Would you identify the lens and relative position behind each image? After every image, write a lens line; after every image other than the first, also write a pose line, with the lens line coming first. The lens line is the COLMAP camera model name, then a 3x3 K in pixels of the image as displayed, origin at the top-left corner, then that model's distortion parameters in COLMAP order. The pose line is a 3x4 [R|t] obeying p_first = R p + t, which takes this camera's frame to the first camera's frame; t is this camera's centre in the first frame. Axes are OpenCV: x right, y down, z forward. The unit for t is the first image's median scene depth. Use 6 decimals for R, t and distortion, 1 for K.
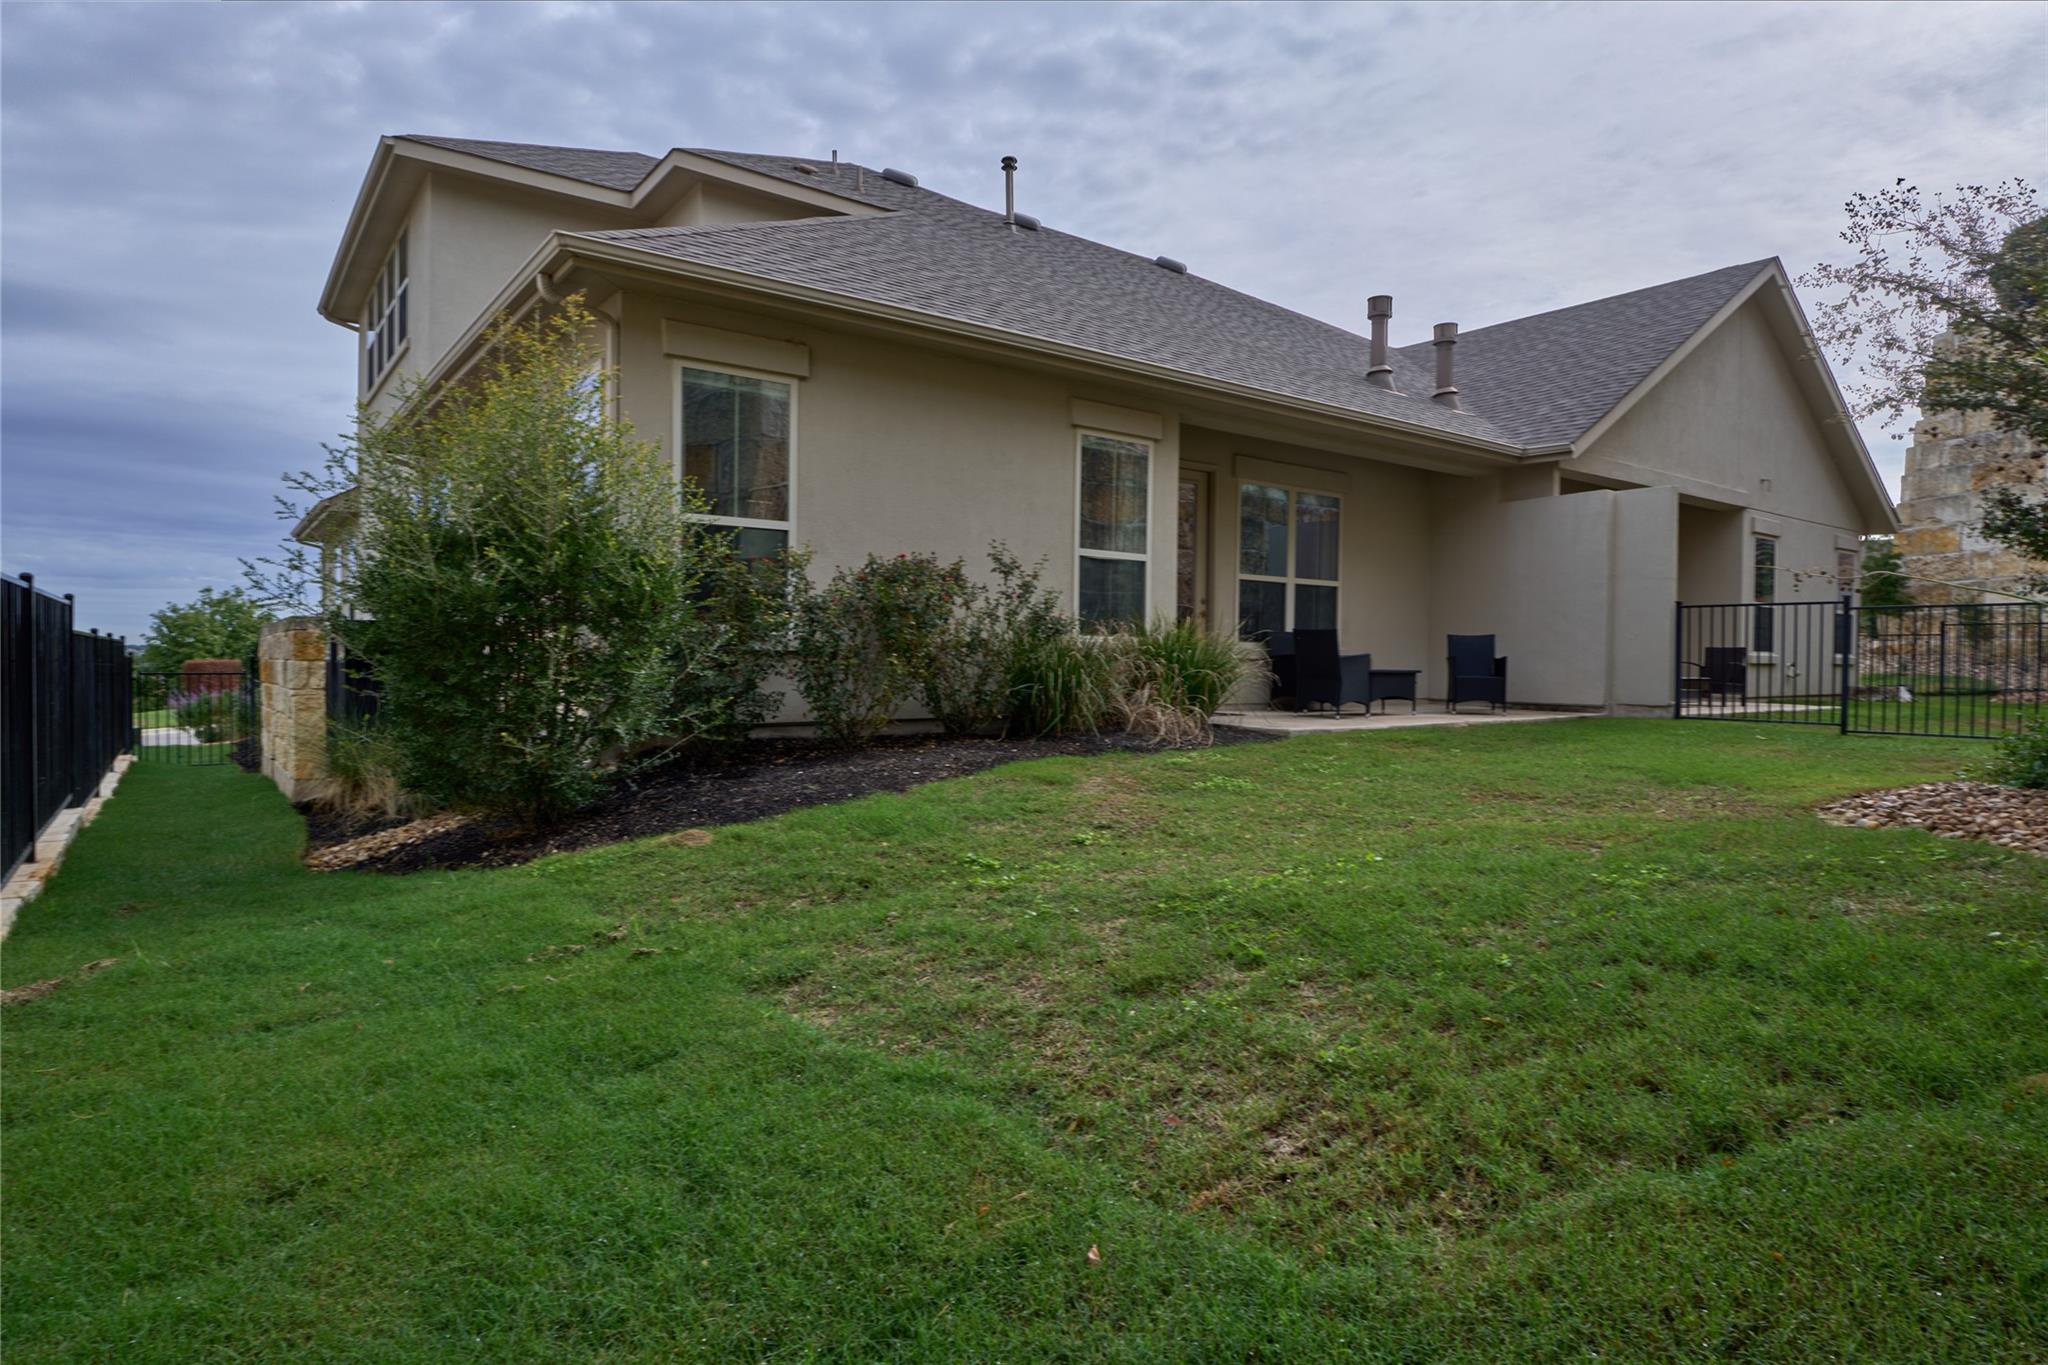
lens RADIAL K [[1129.9, 0, 1022.2], [0, 1129.9, 680.0], [0, 0, 1]] dist [-0.017474, 0.001869]
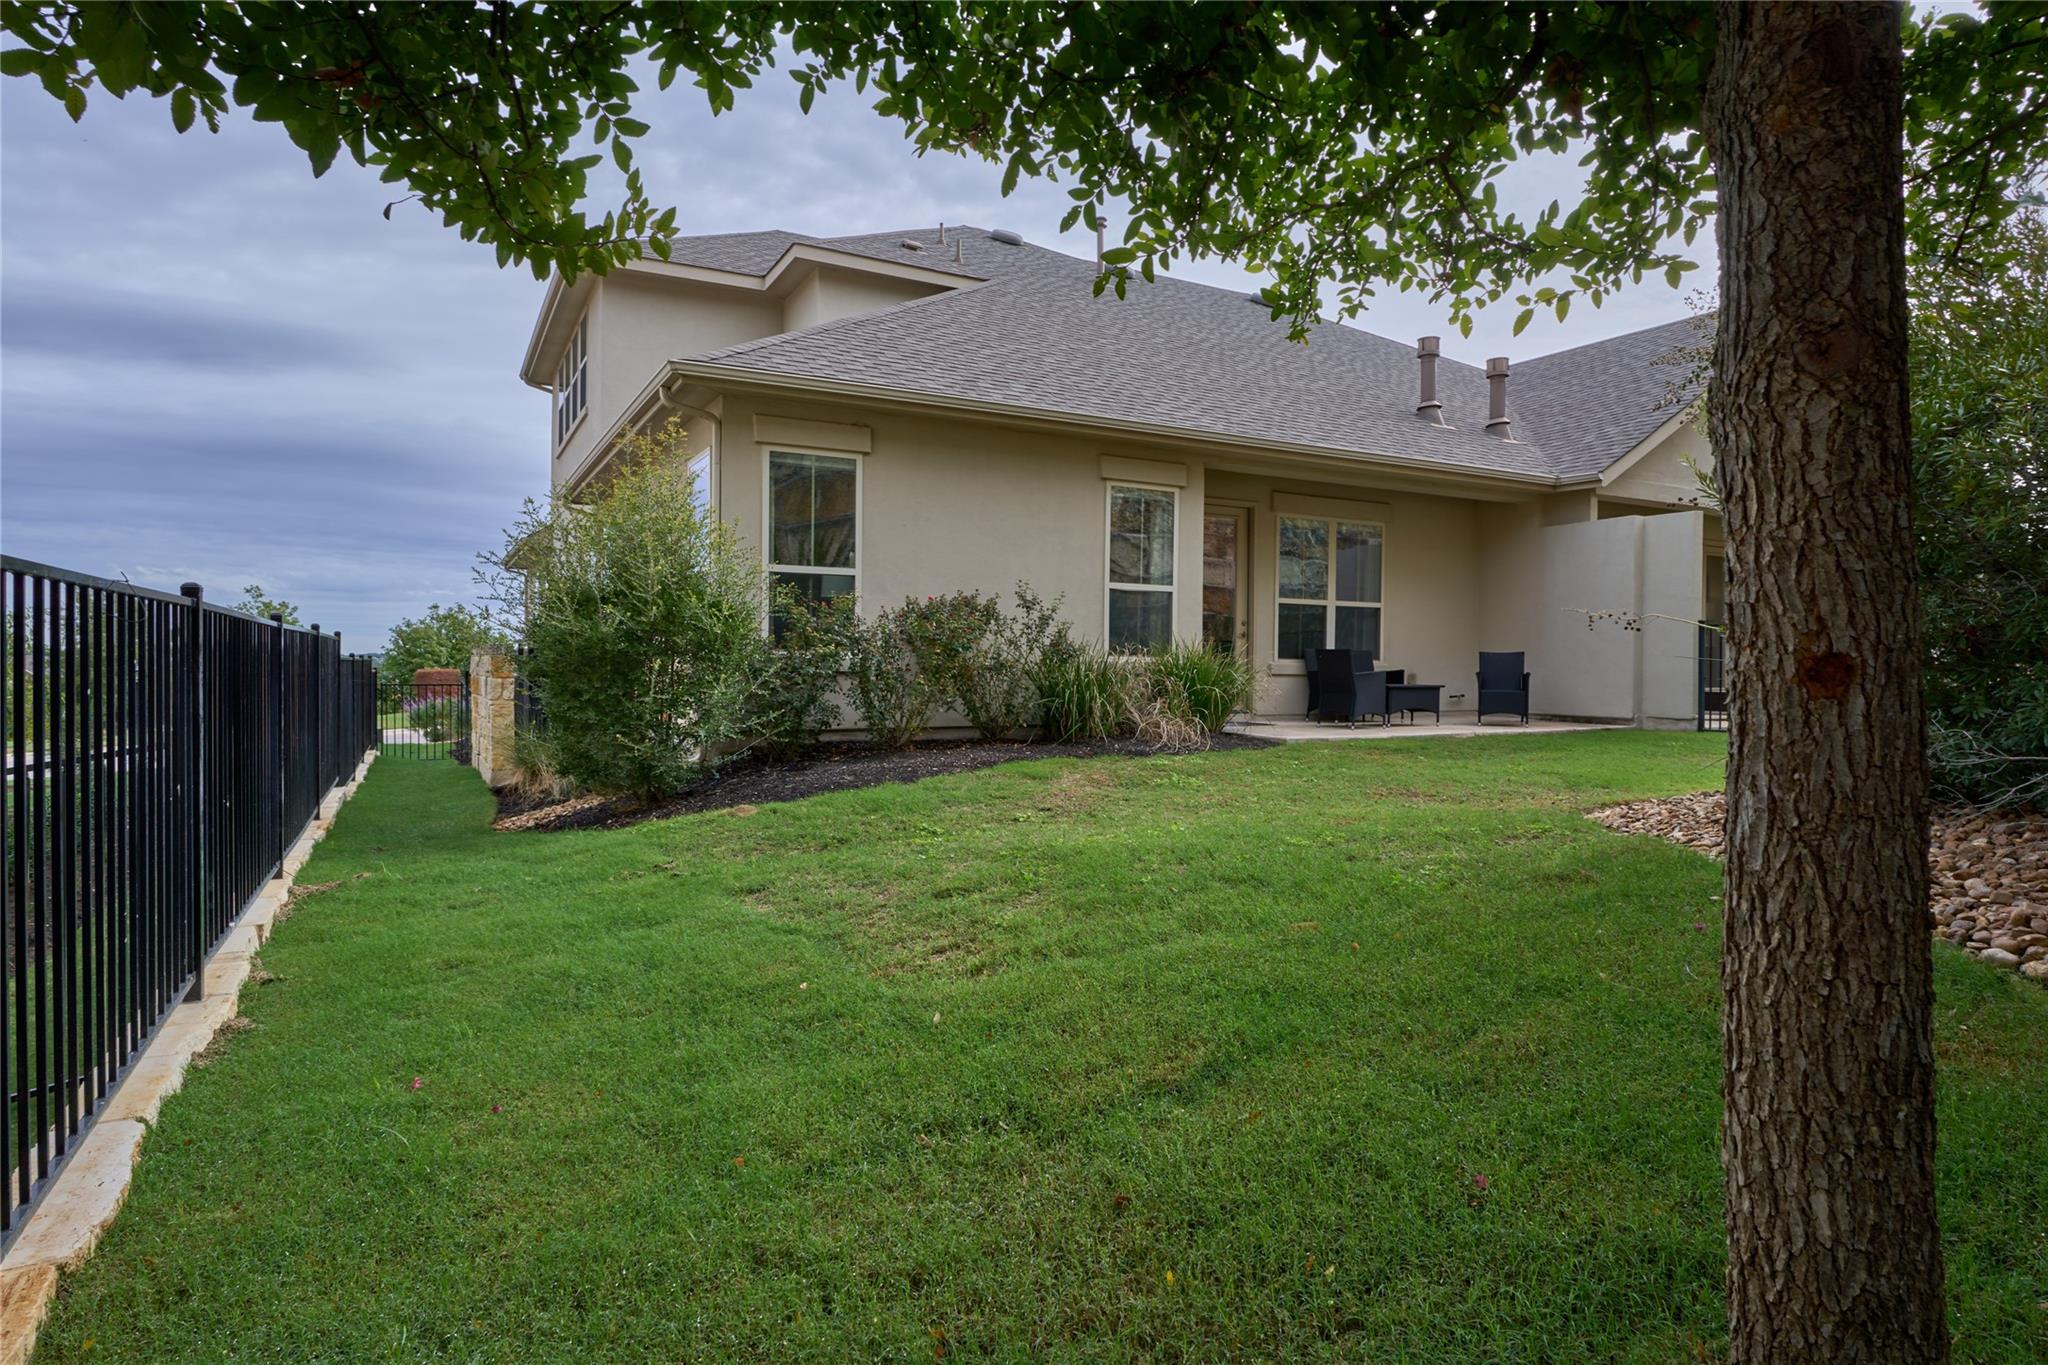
lens RADIAL K [[1129.9, 0, 1025.3], [0, 1129.9, 681.0], [0, 0, 1]] dist [-0.017474, 0.001869]
pose [[0.989280, 0.001357, -0.146022, 0.151077], [-0.002055, 0.999987, -0.004631, -0.009054], [0.146014, 0.004881, 0.989270, -0.197036]]
